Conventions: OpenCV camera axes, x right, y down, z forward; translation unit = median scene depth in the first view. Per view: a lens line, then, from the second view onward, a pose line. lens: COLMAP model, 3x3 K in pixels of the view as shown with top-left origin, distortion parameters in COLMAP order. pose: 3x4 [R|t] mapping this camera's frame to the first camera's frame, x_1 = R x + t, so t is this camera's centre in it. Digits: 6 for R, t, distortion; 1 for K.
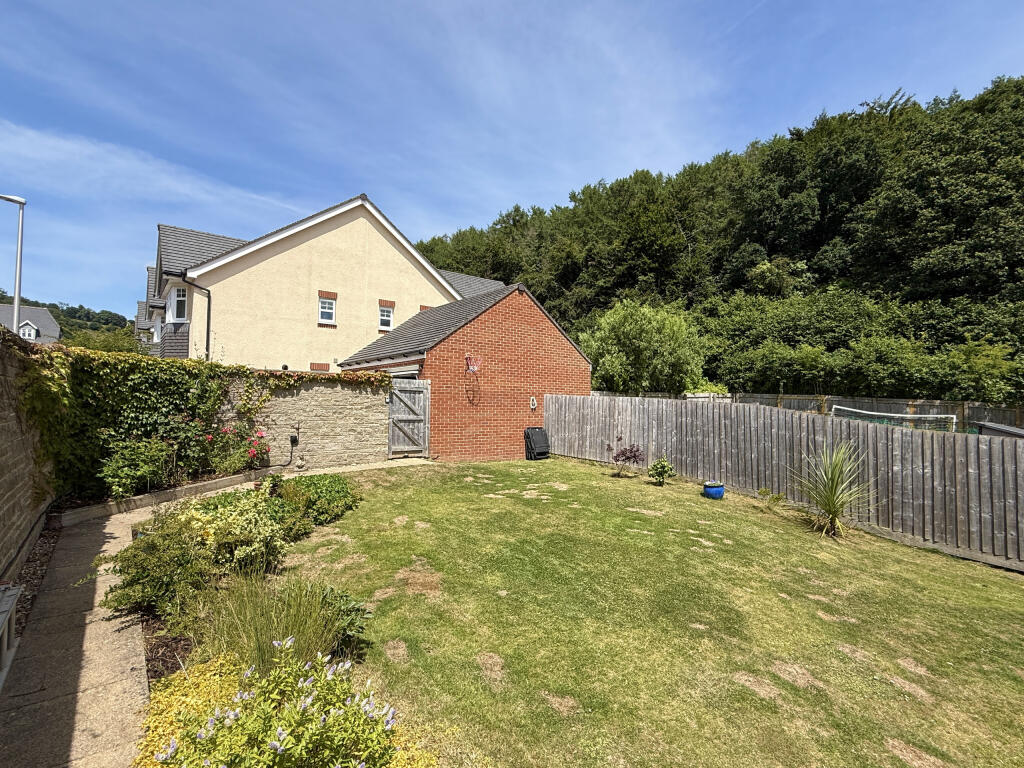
lens RADIAL K [[481.7, 0, 512.0], [0, 481.7, 384.0], [0, 0, 1]] dist [-0.001547, -0.000595]
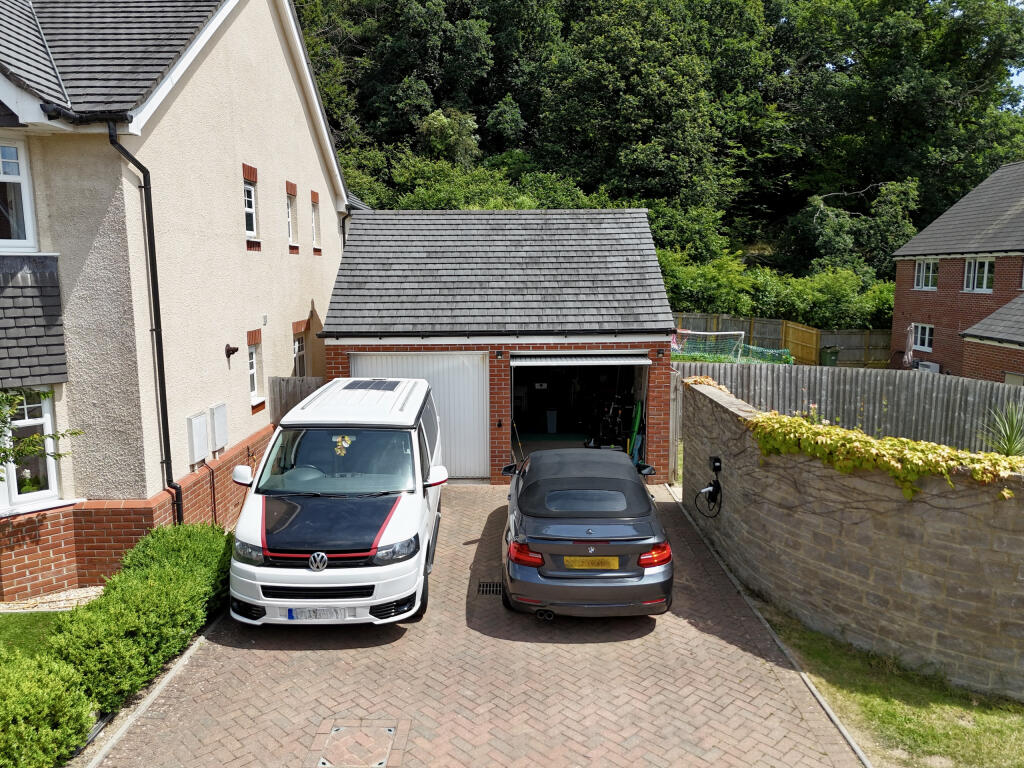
lens RADIAL K [[745.7, 0, 512.0], [0, 745.7, 384.0], [0, 0, 1]] dist [0.004176, 0.000823]
pose [[0.640451, -0.123731, 0.757967, -0.477565], [-0.019068, 0.984071, 0.176752, -0.073547], [-0.767763, -0.127654, 0.627889, 0.224256]]
